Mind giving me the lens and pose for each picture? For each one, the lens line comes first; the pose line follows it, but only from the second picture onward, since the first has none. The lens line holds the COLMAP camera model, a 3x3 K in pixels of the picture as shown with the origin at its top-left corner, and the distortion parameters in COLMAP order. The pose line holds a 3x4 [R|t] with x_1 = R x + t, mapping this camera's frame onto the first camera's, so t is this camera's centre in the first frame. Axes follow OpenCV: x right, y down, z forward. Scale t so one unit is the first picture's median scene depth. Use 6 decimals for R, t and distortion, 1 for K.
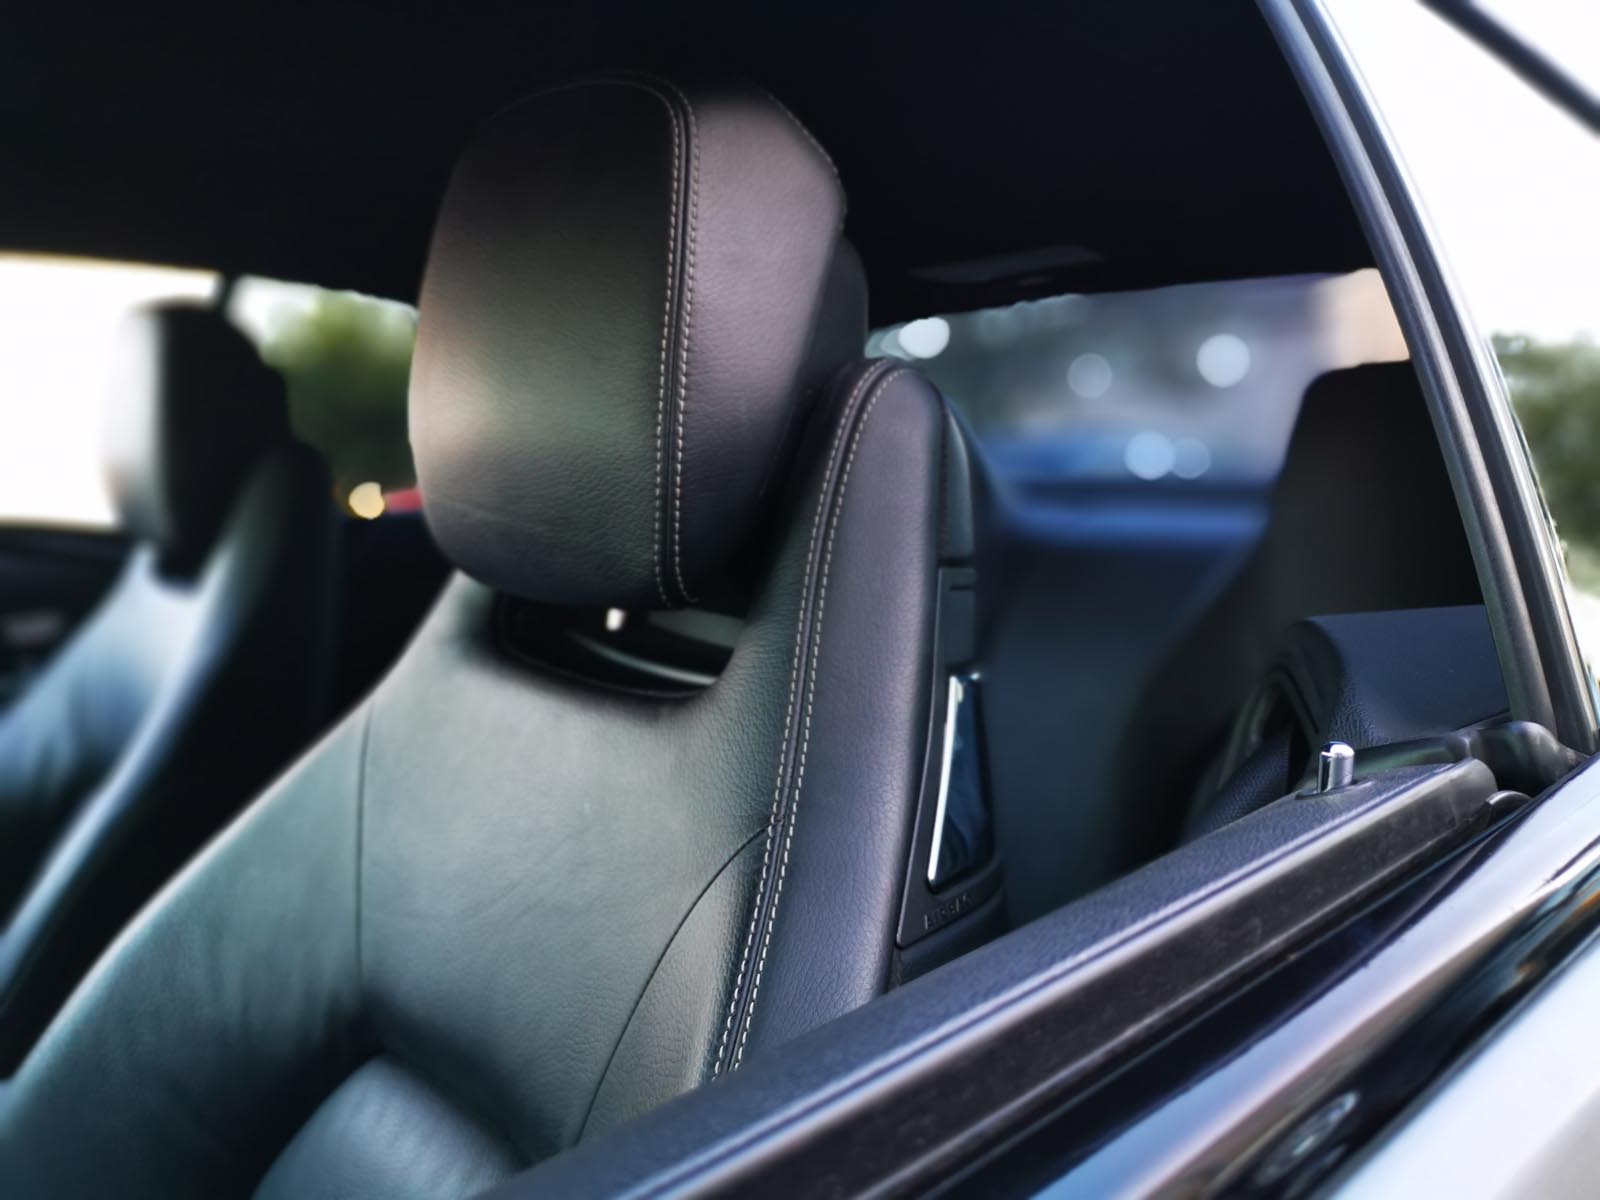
lens RADIAL K [[1240.4, 0, 805.3], [0, 1240.4, 590.4], [0, 0, 1]] dist [0.035632, -0.031212]
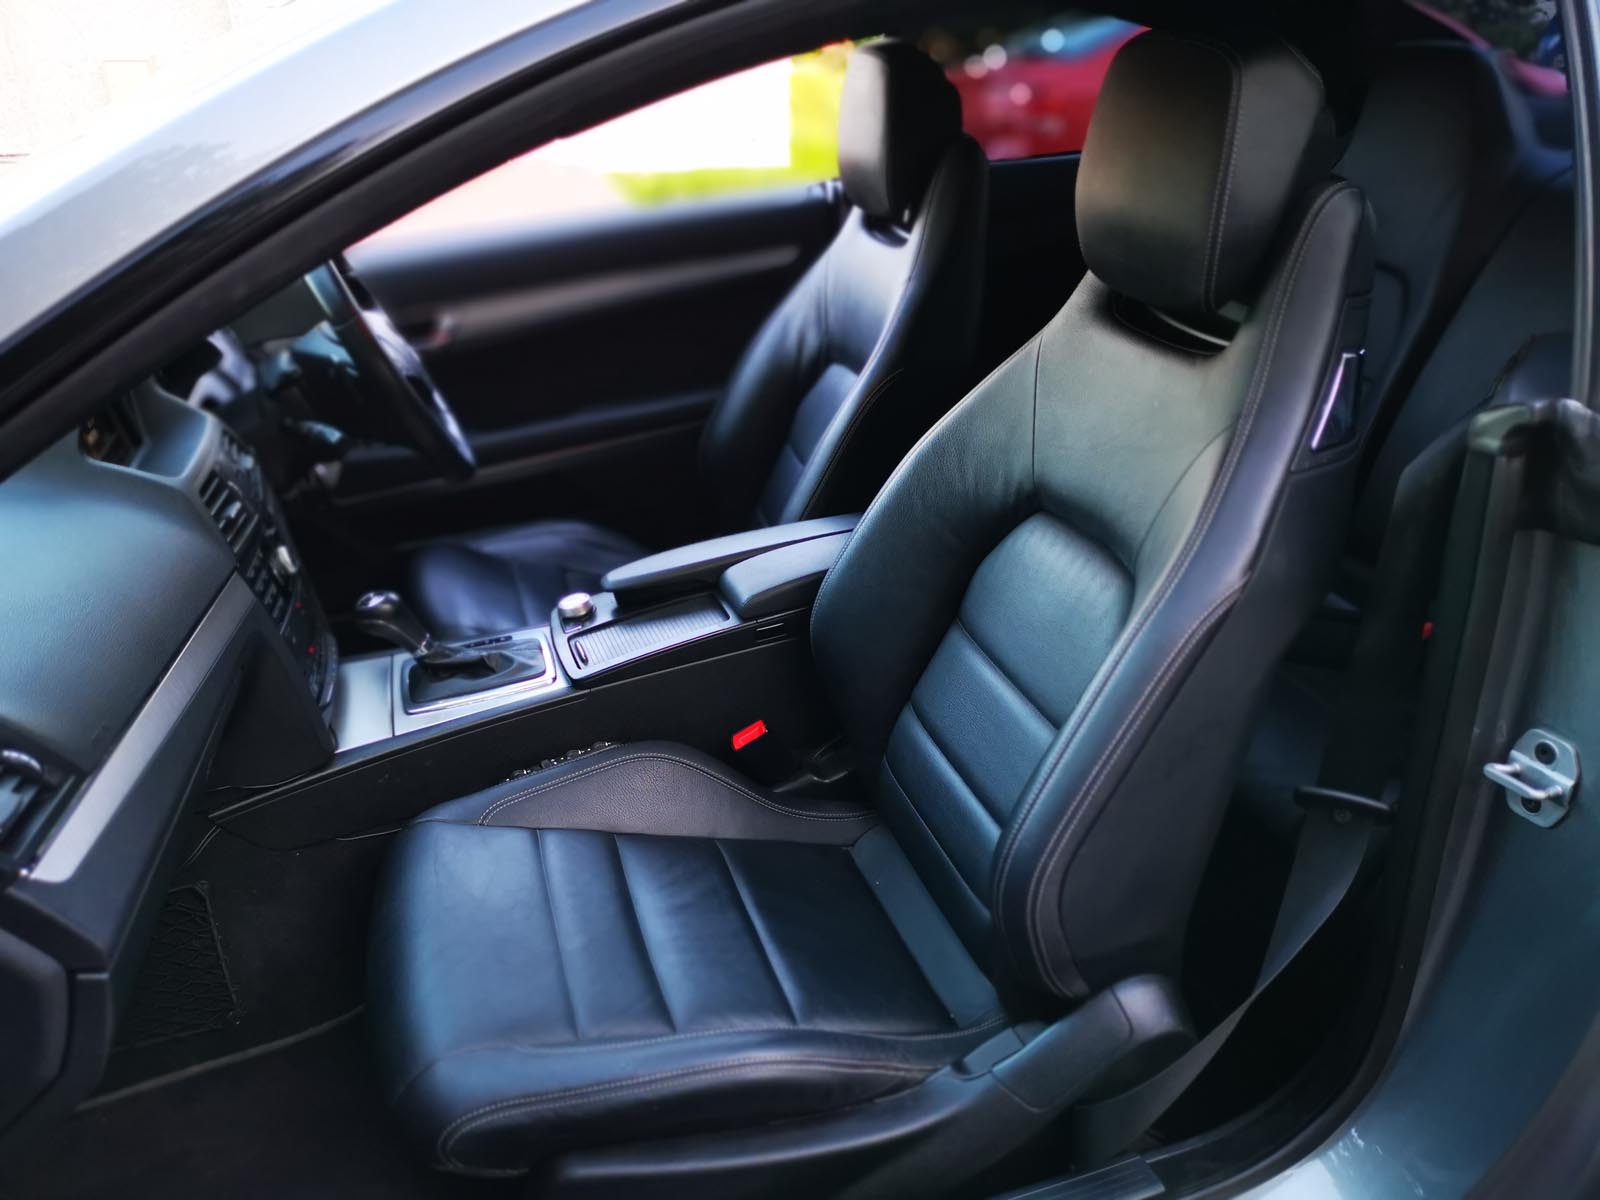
lens RADIAL K [[1237.1, 0, 800.0], [0, 1237.1, 600.0], [0, 0, 1]] dist [0.040970, -0.032859]
pose [[0.917001, 0.124647, -0.378908, 0.097371], [0.013420, 0.939743, 0.341618, -0.210289], [0.398658, -0.318349, 0.860073, -1.017386]]
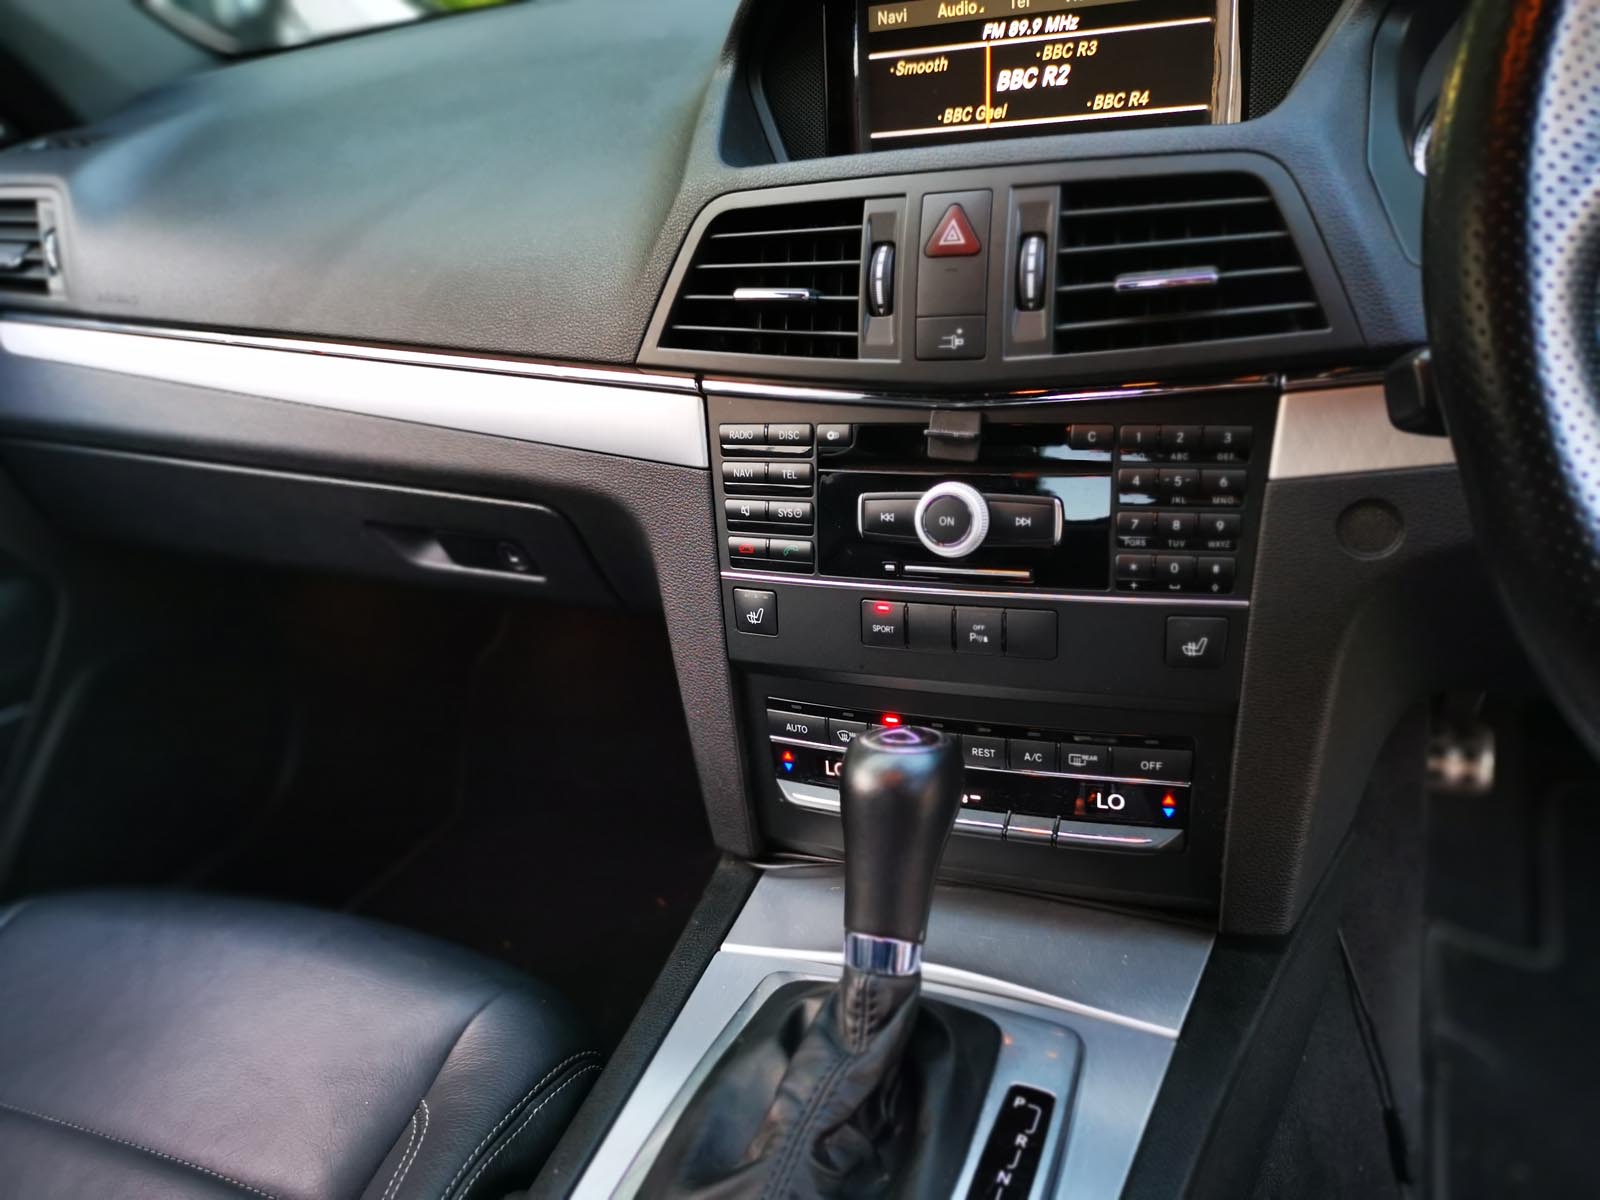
lens RADIAL K [[1261.2, 0, 800.0], [0, 1261.2, 600.0], [0, 0, 1]] dist [0.045383, -0.069997]
pose [[-0.890566, 0.269132, -0.366688, -1.219890], [0.066788, 0.874801, 0.479856, 0.108477], [0.449924, 0.402853, -0.797043, 1.298667]]
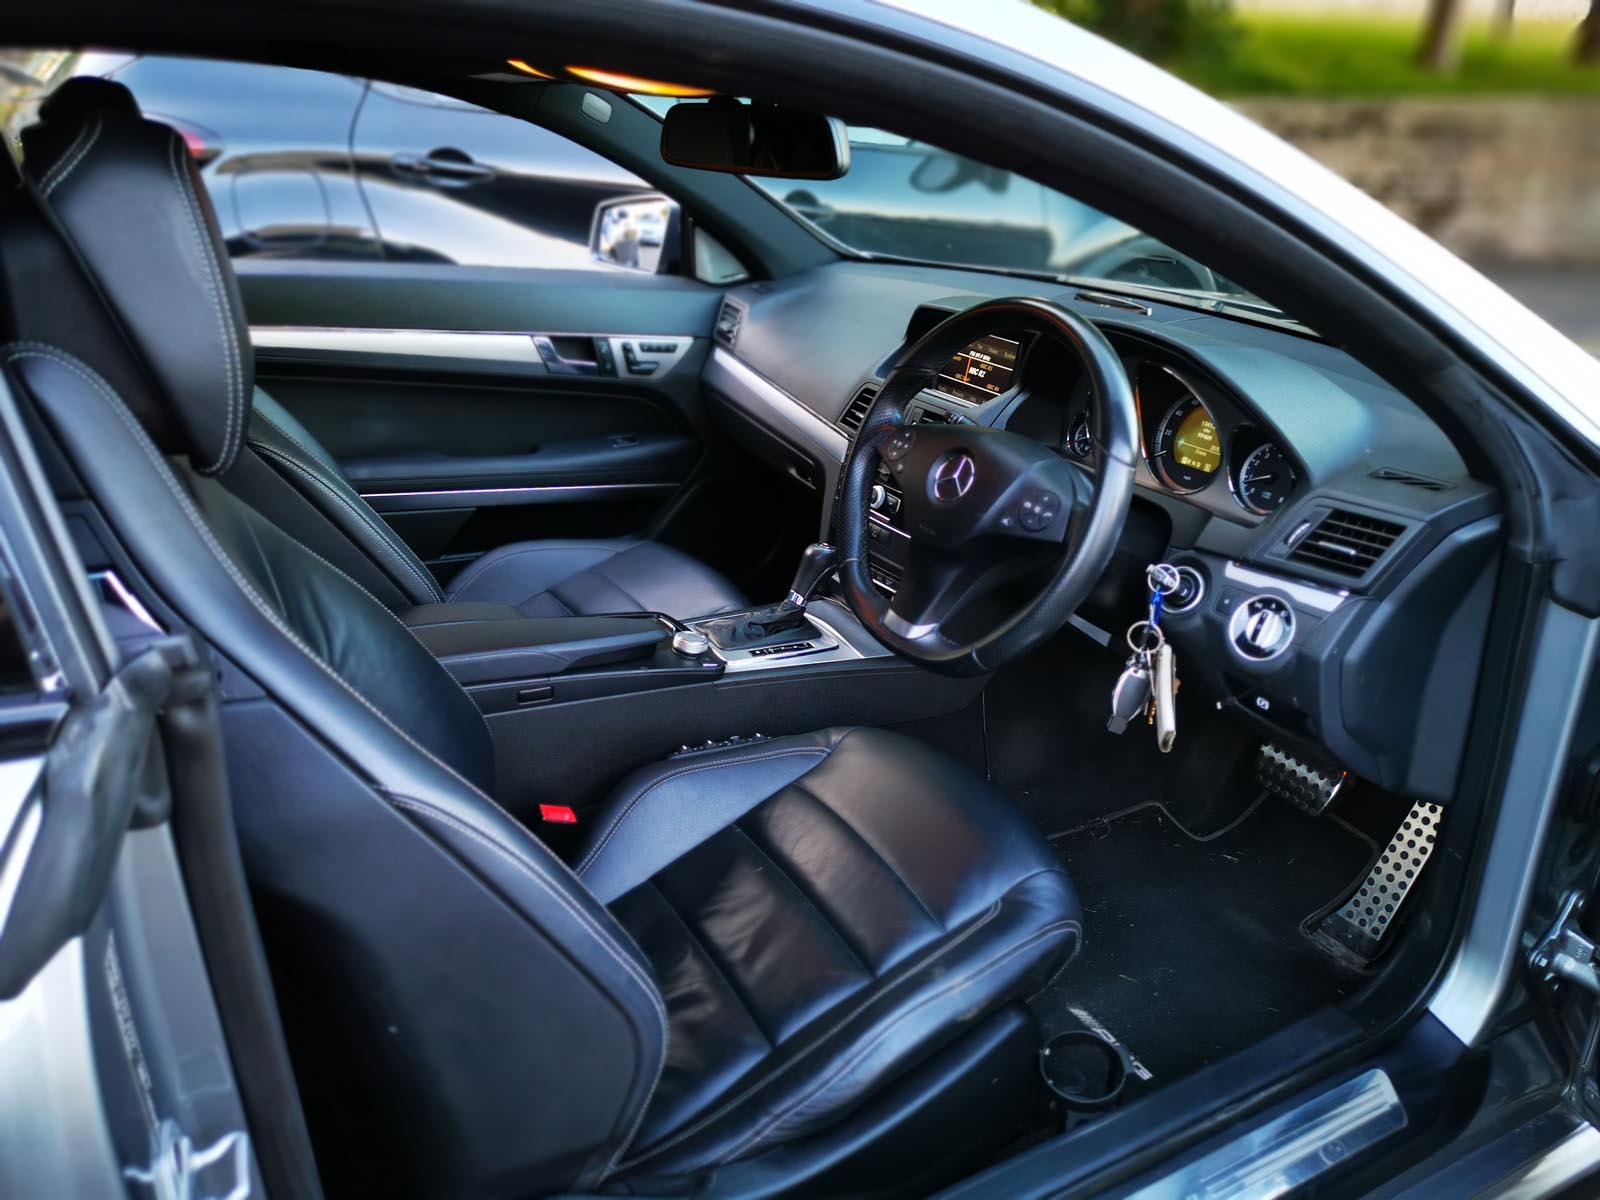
lens RADIAL K [[1240.4, 0, 805.3], [0, 1240.4, 590.4], [0, 0, 1]] dist [0.035632, -0.031212]
pose [[-0.981220, -0.102768, 0.163234, -1.988311], [-0.017312, 0.889757, 0.456107, -0.618990], [-0.192112, 0.444715, -0.874826, 3.252623]]
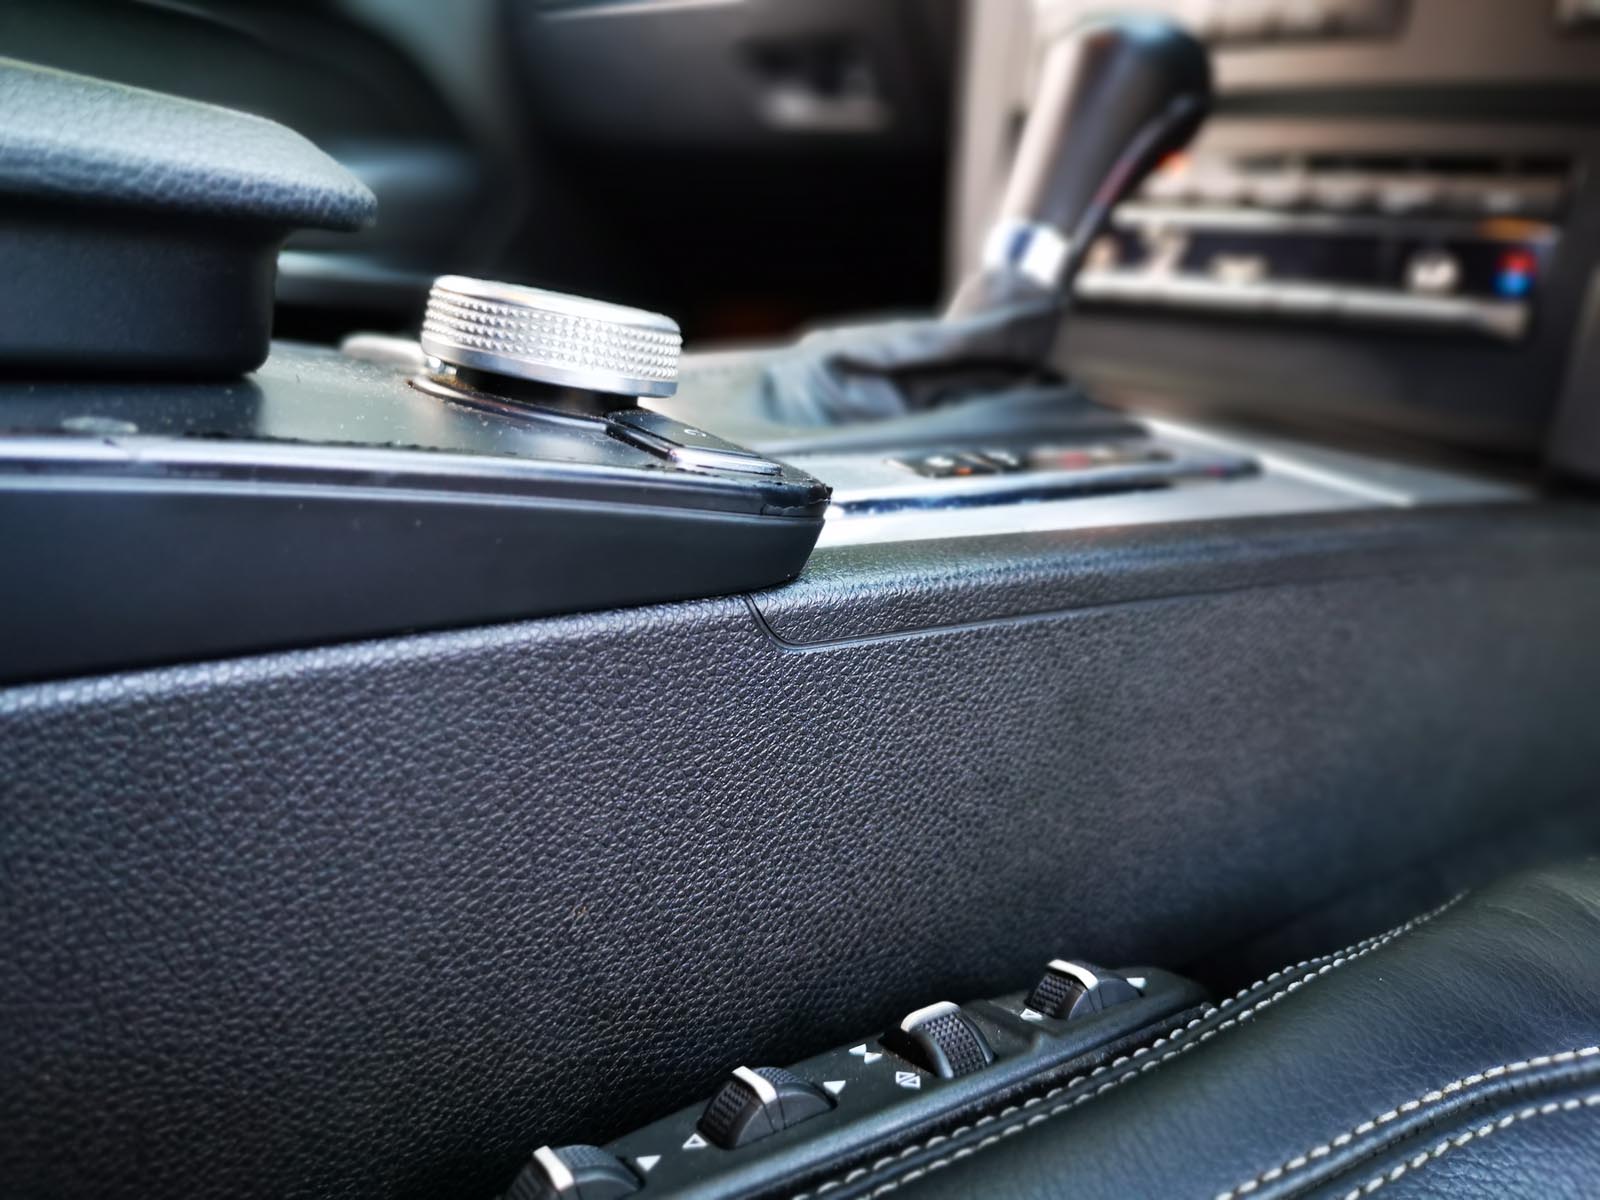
lens RADIAL K [[1261.2, 0, 800.0], [0, 1261.2, 600.0], [0, 0, 1]] dist [0.045383, -0.069997]
pose [[-0.999268, -0.036982, 0.009741, -1.407159], [-0.030505, 0.924402, 0.380198, 0.619056], [-0.023065, 0.379623, -0.924854, 1.405515]]
